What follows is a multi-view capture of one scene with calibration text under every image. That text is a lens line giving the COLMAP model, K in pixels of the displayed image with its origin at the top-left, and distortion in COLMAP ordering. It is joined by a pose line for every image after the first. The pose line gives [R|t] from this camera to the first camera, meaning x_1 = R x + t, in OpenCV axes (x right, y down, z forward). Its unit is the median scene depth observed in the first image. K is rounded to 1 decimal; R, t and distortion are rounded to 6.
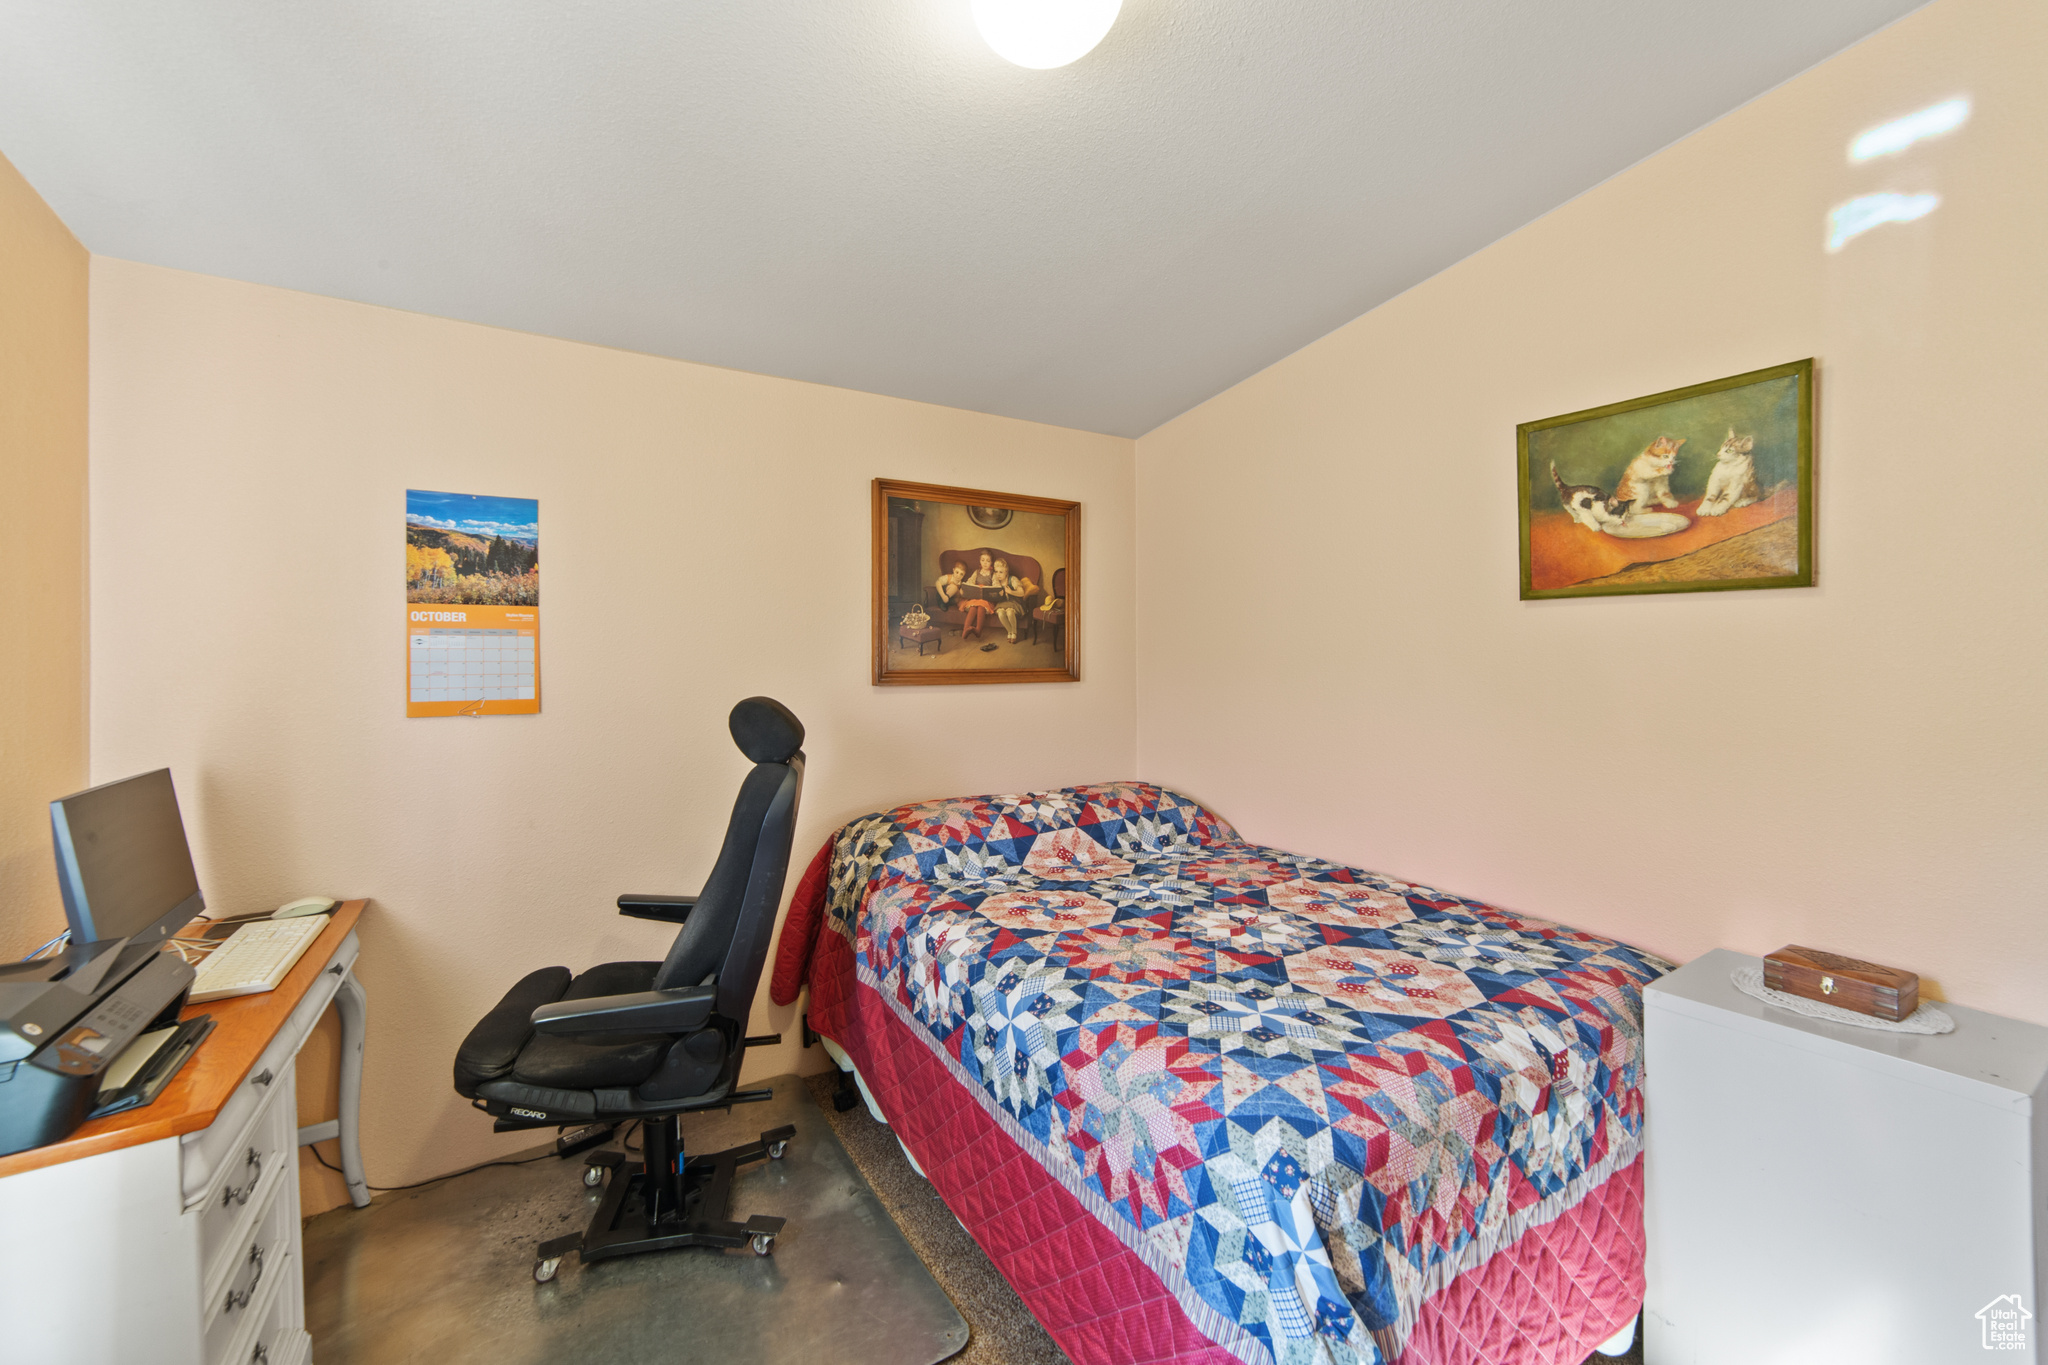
lens RADIAL K [[801.8, 0, 1033.3], [0, 801.8, 654.5], [0, 0, 1]] dist [-0.016694, 0.005765]
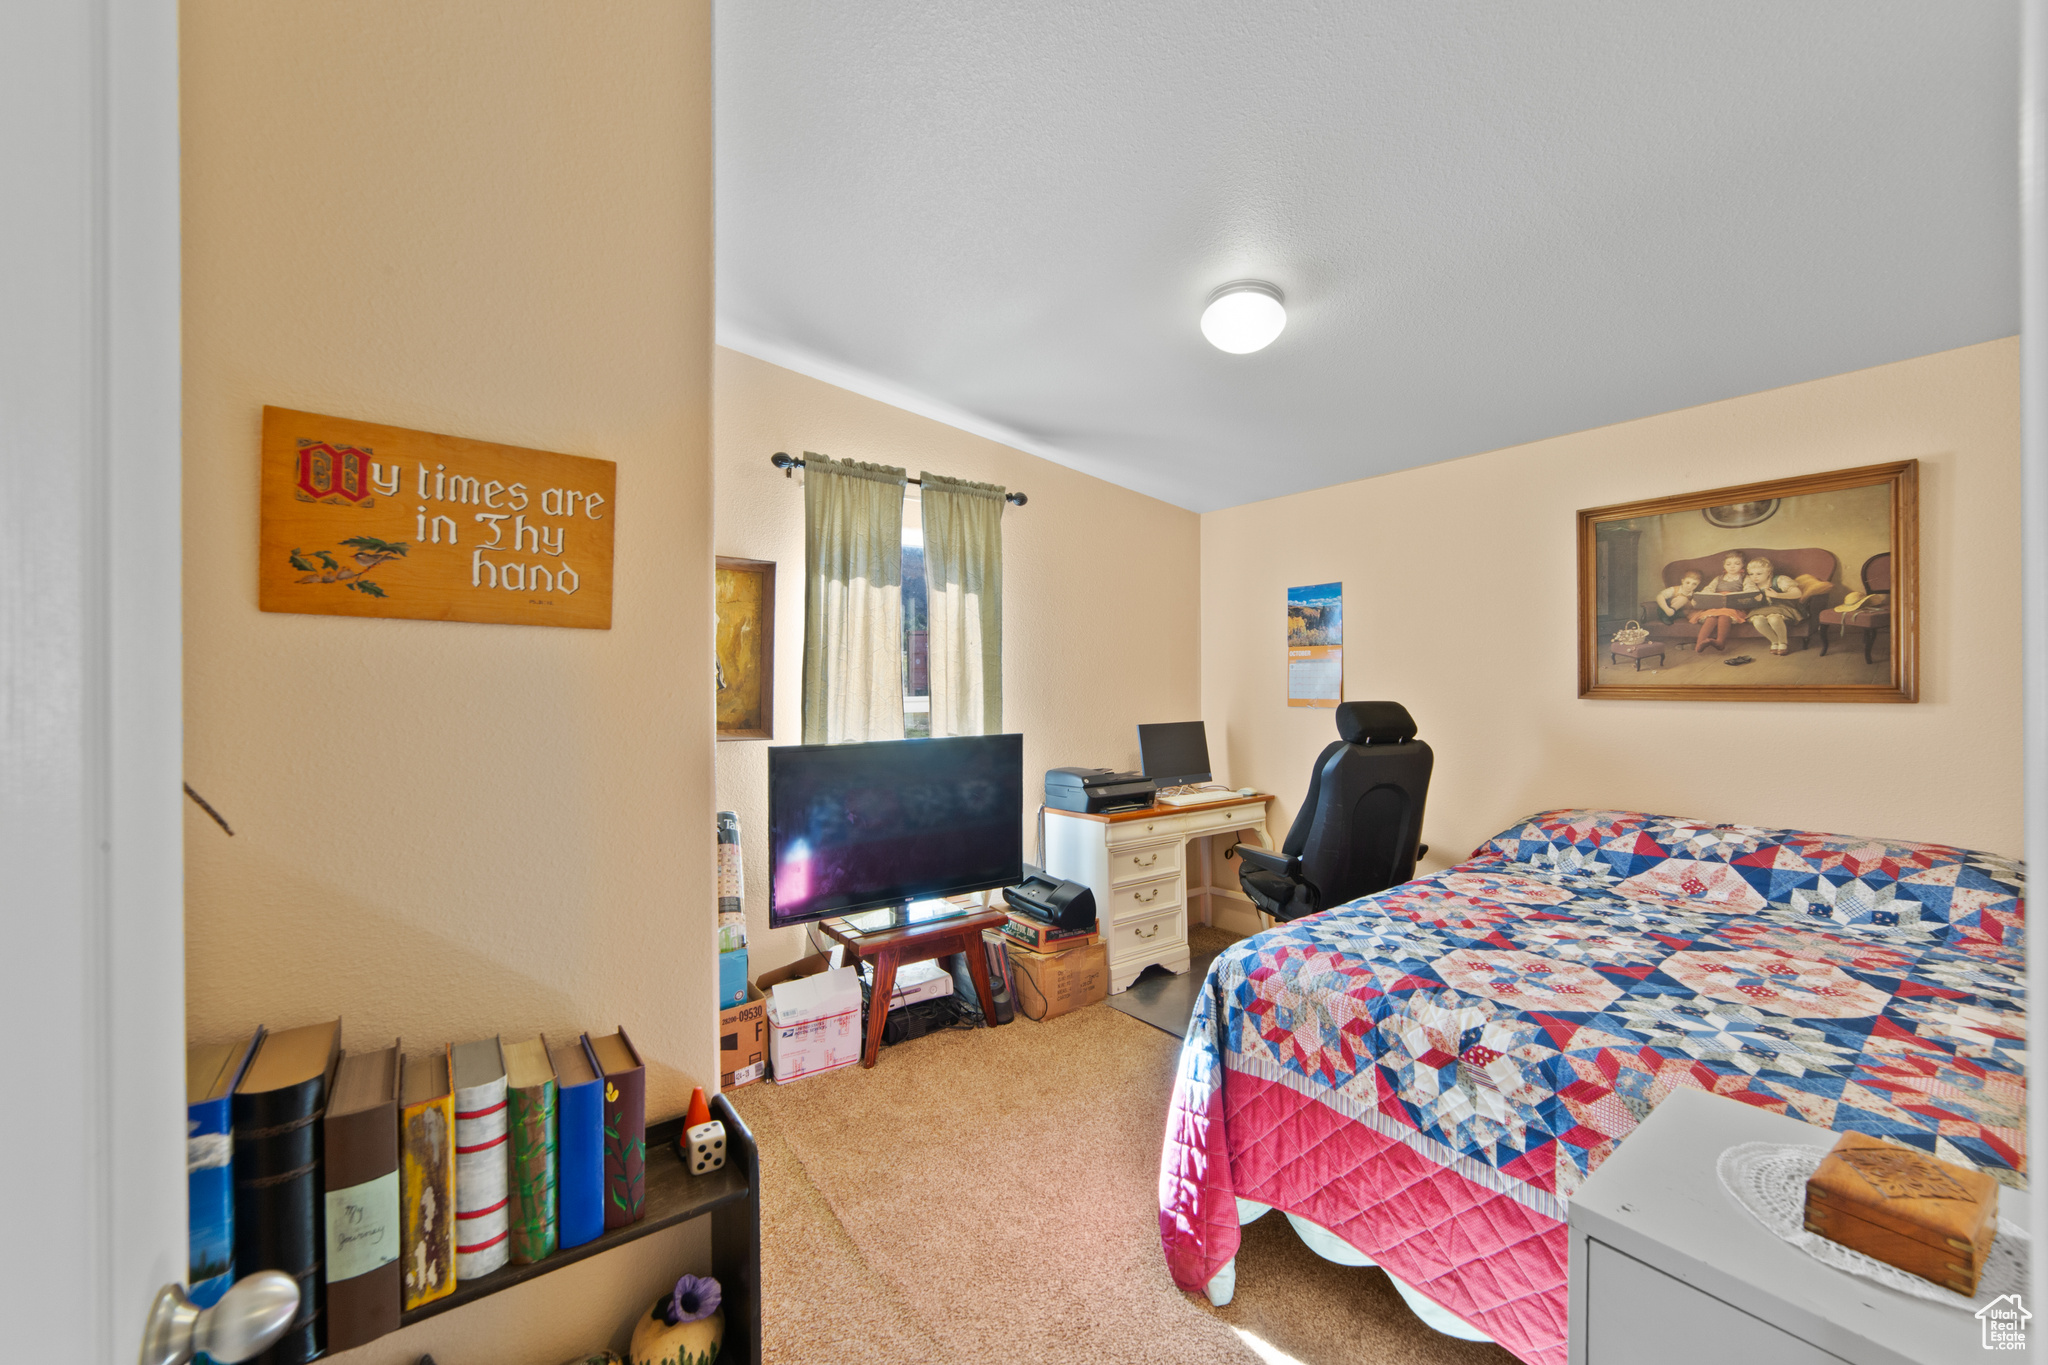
lens RADIAL K [[801.8, 0, 1026.8], [0, 801.8, 679.8], [0, 0, 1]] dist [-0.016694, 0.005765]
pose [[0.086050, 0.005975, -0.996273, 0.815521], [0.015050, 0.999860, 0.007296, -0.006419], [0.996177, -0.015622, 0.085948, 0.143597]]
